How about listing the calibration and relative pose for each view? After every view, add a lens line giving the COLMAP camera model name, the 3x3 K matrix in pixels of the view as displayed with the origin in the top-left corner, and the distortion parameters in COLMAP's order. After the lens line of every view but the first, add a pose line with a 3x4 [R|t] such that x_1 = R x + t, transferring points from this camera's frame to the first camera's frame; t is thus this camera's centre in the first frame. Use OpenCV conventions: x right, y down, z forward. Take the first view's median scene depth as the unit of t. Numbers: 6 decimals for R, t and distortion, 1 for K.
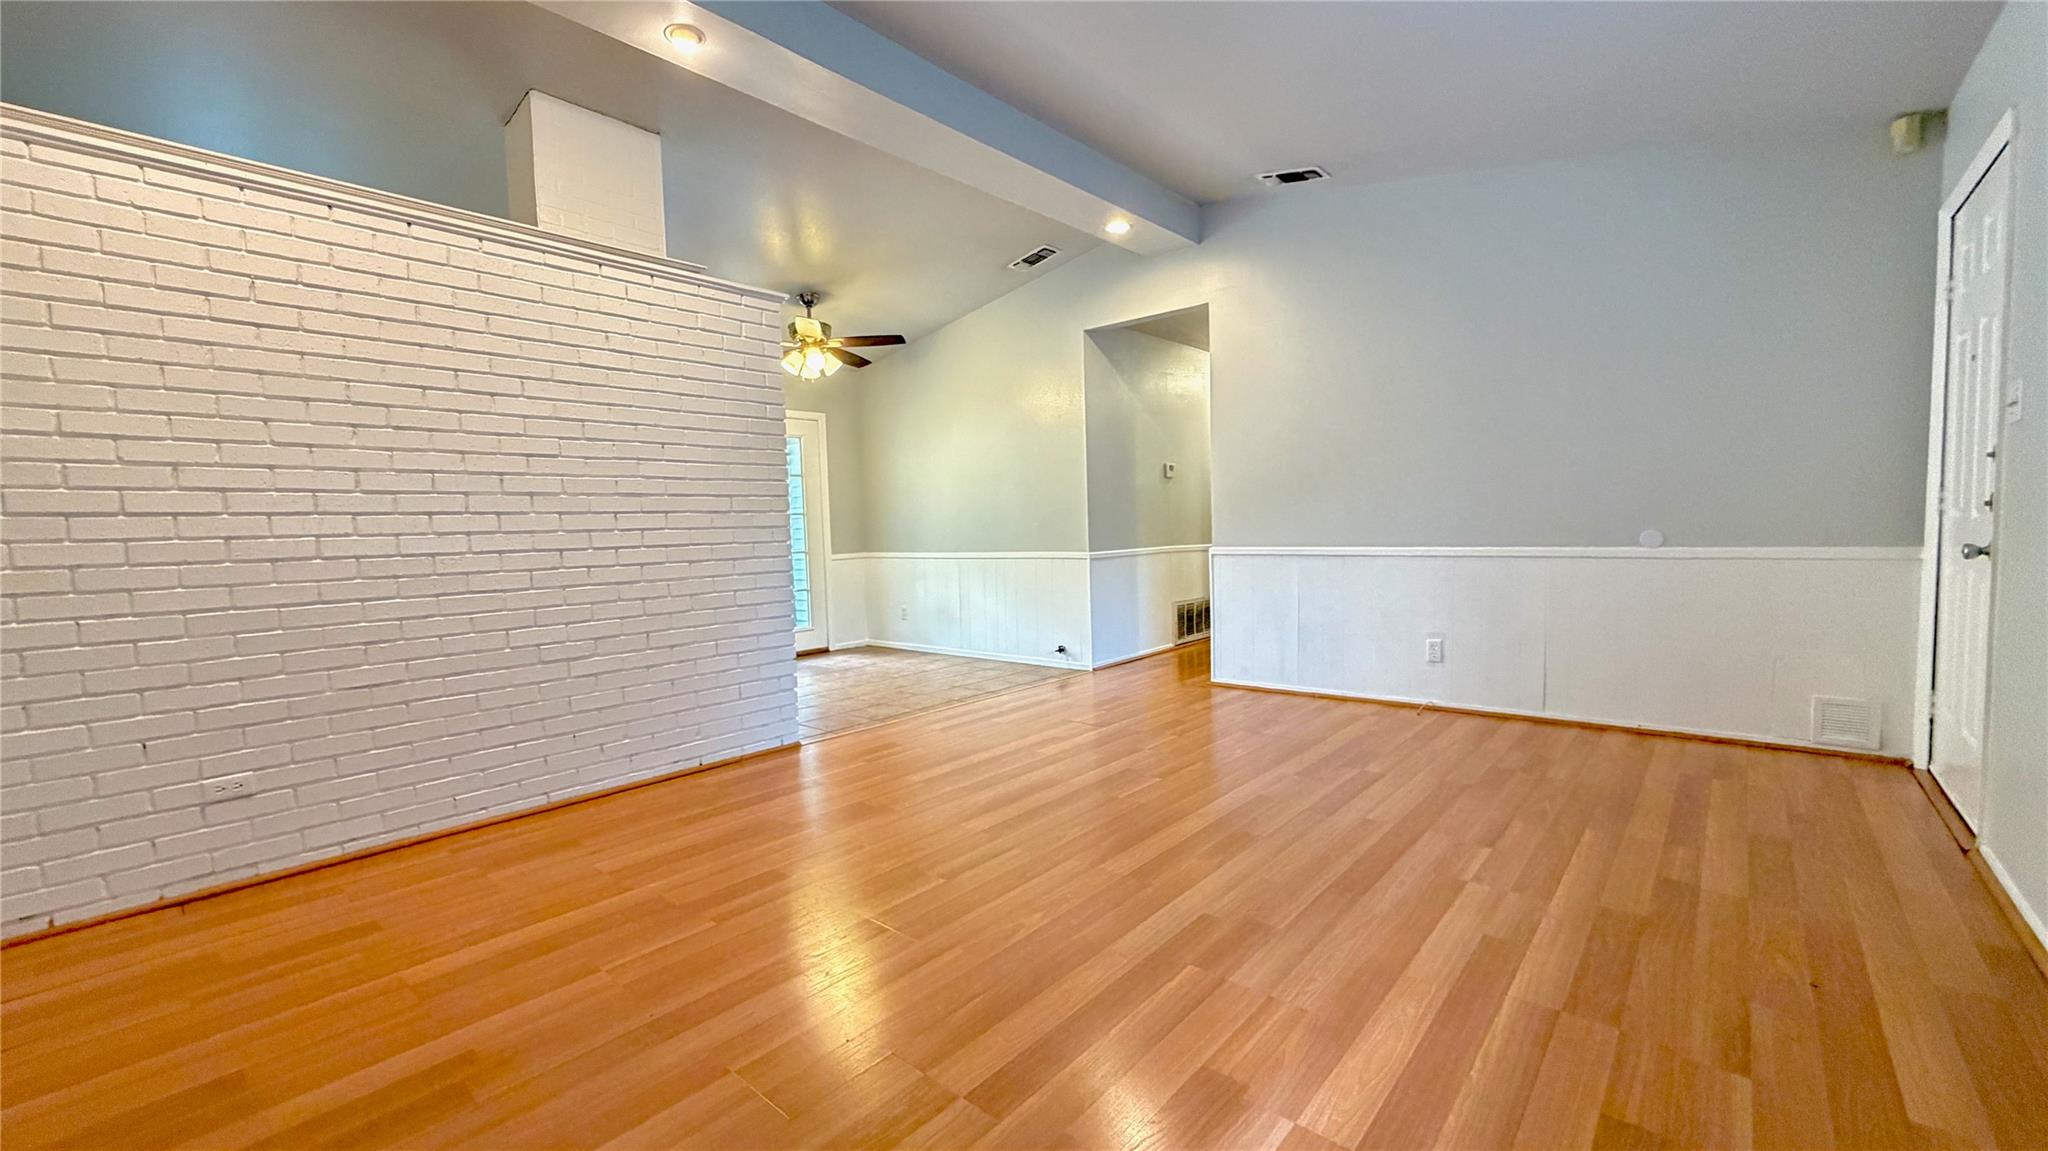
lens RADIAL K [[820.7, 0, 1018.8], [0, 820.7, 573.4], [0, 0, 1]] dist [0.002794, -0.000129]
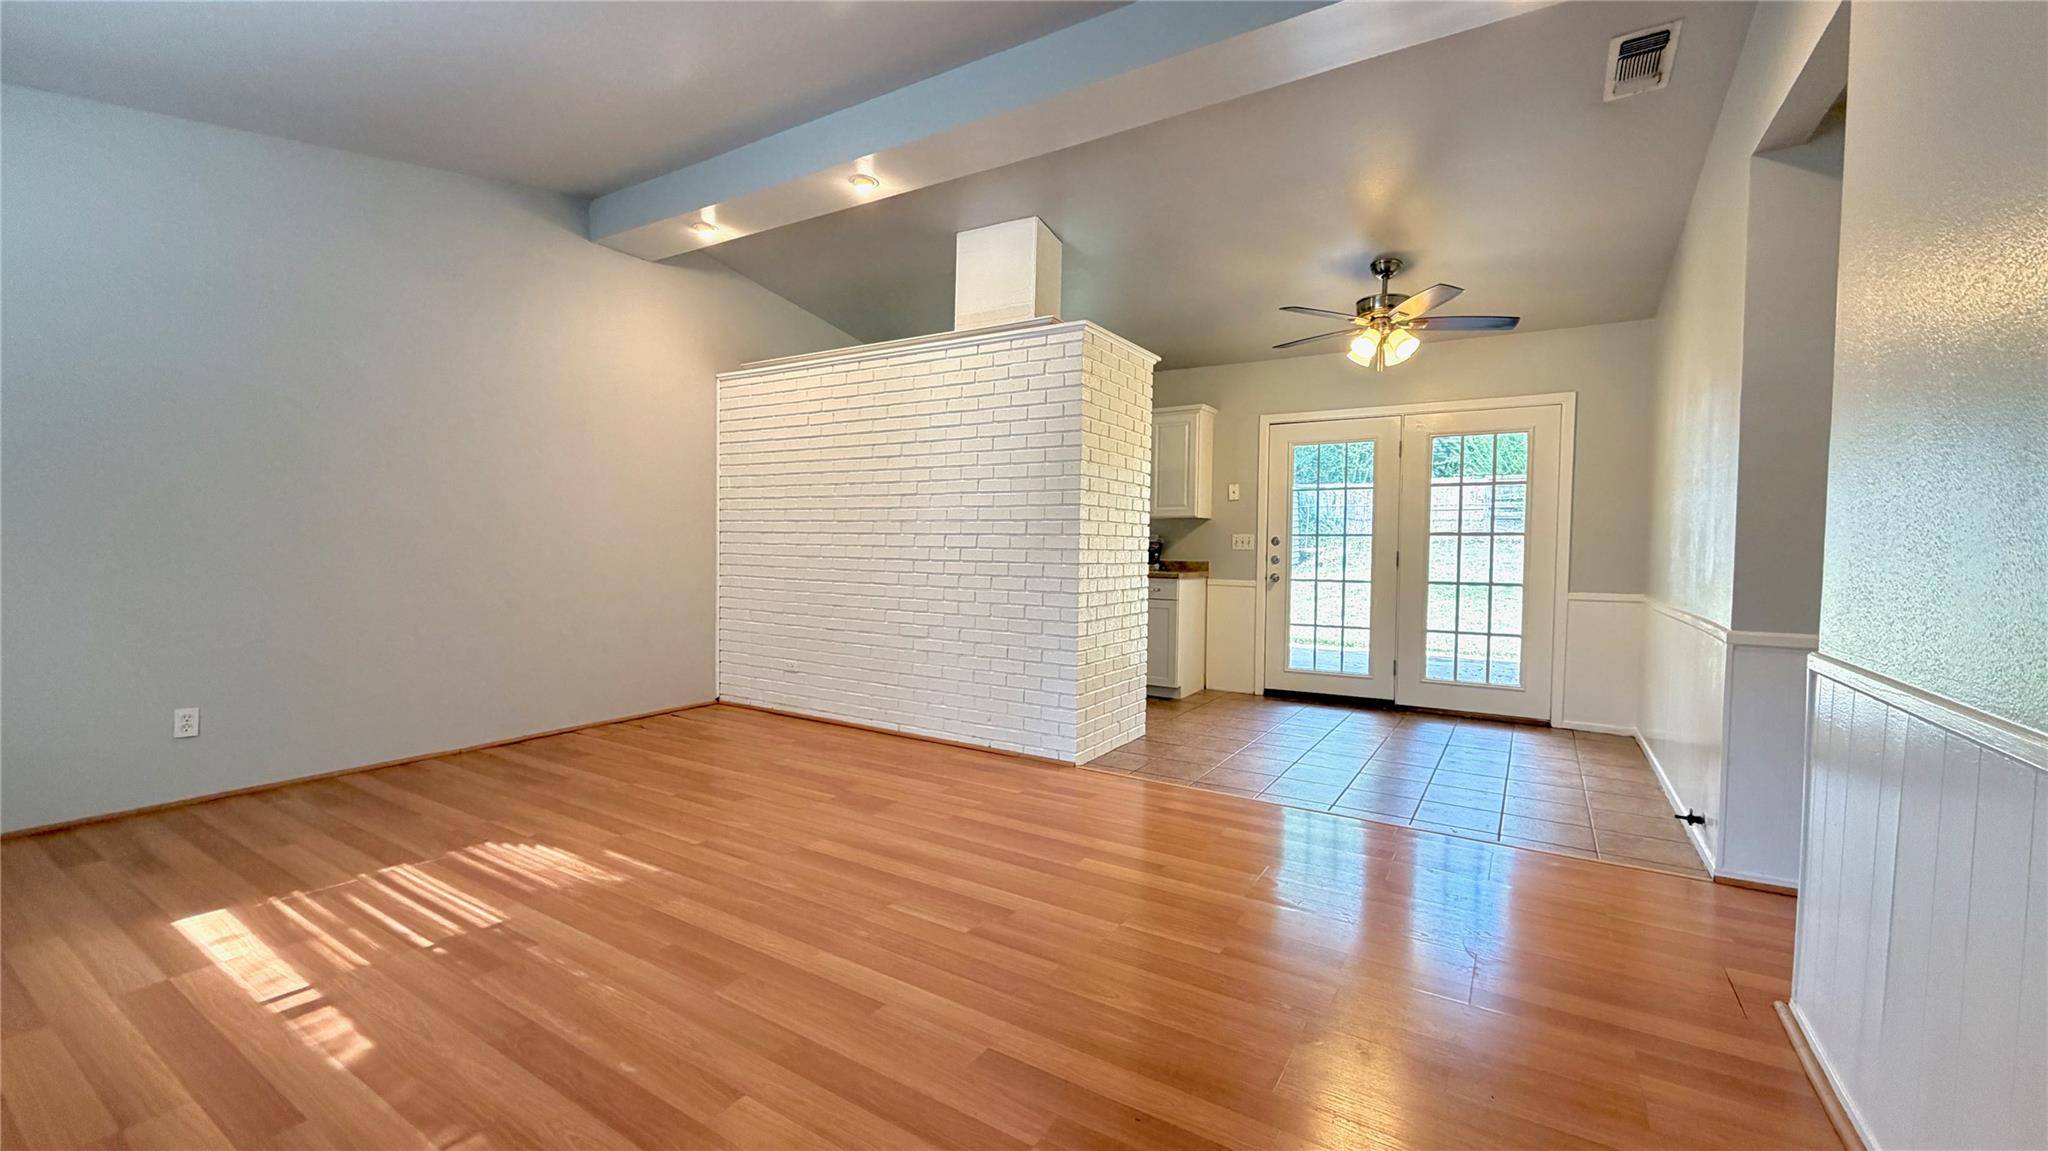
lens RADIAL K [[820.7, 0, 1020.2], [0, 820.7, 577.5], [0, 0, 1]] dist [0.002794, -0.000129]
pose [[0.153272, 0.072543, -0.985518, 0.922230], [-0.074091, 0.995338, 0.061743, -0.104361], [0.985402, 0.063555, 0.157933, 0.999803]]
